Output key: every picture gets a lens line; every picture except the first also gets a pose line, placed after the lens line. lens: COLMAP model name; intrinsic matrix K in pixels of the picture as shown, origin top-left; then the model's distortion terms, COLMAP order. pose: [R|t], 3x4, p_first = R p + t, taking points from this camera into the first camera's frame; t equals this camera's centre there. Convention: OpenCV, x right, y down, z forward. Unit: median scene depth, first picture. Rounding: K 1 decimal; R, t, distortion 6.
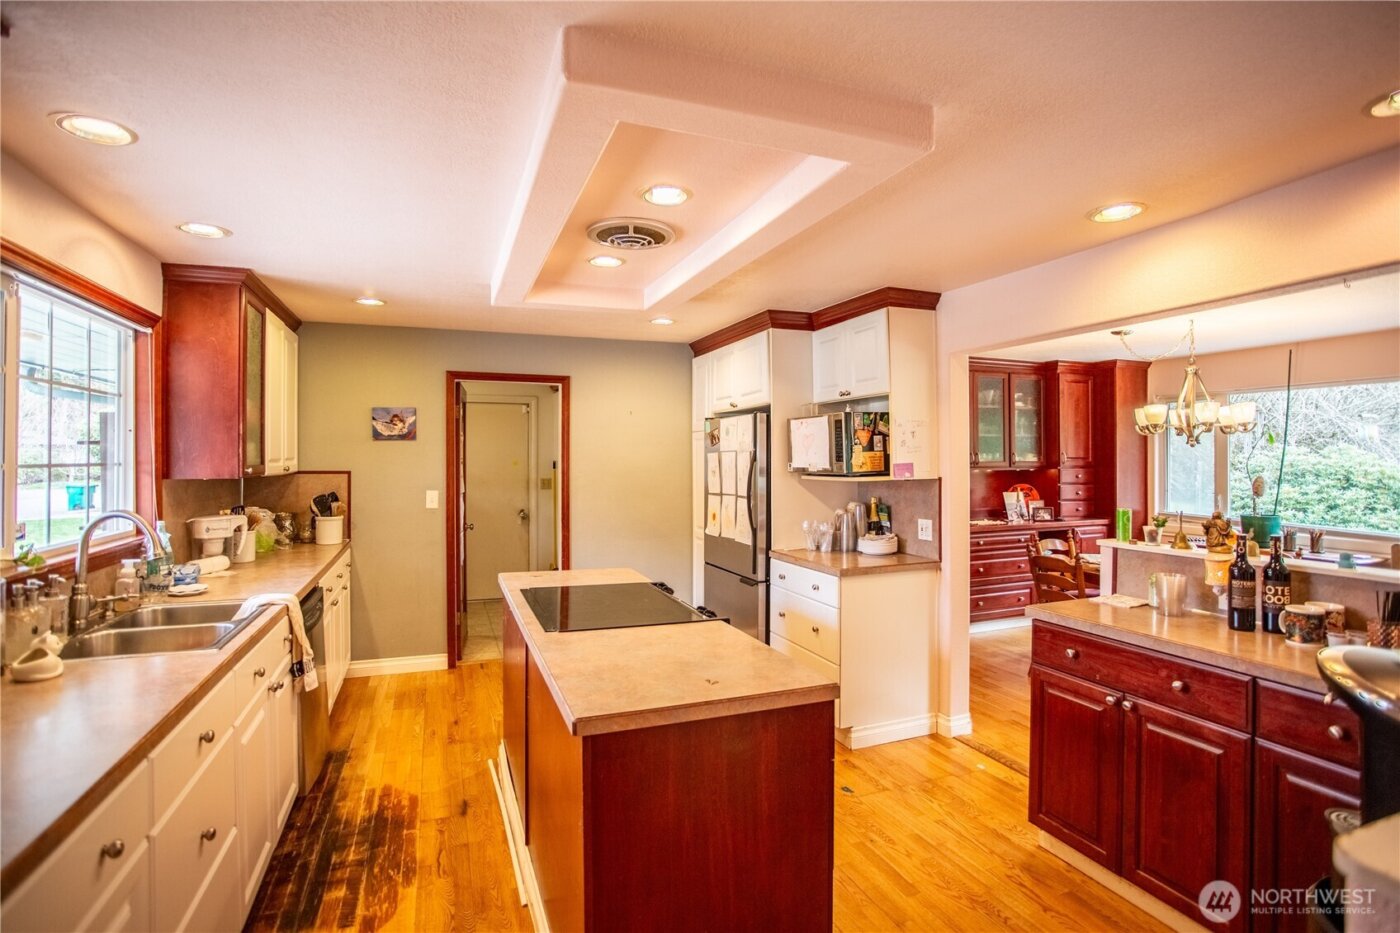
lens RADIAL K [[696.0, 0, 700.0], [0, 696.0, 462.1], [0, 0, 1]] dist [-0.057438, 0.019337]
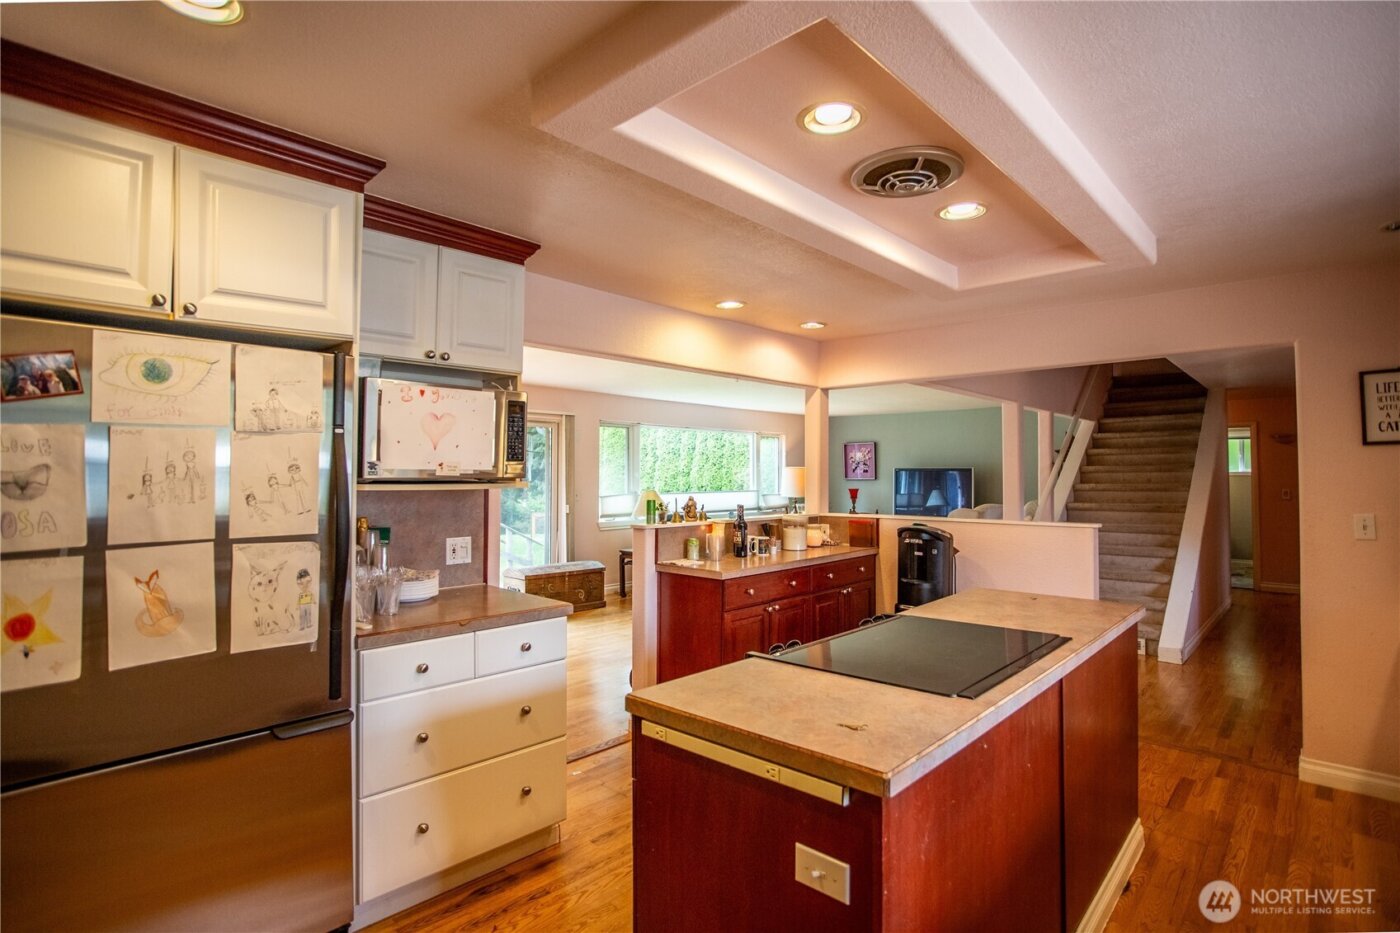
lens RADIAL K [[696.0, 0, 690.4], [0, 696.0, 462.5], [0, 0, 1]] dist [-0.057438, 0.019337]
pose [[-0.419248, 0.016455, 0.907723, -0.468279], [0.001426, 0.999846, -0.017467, 0.012274], [-0.907871, -0.006029, -0.419207, 1.042418]]
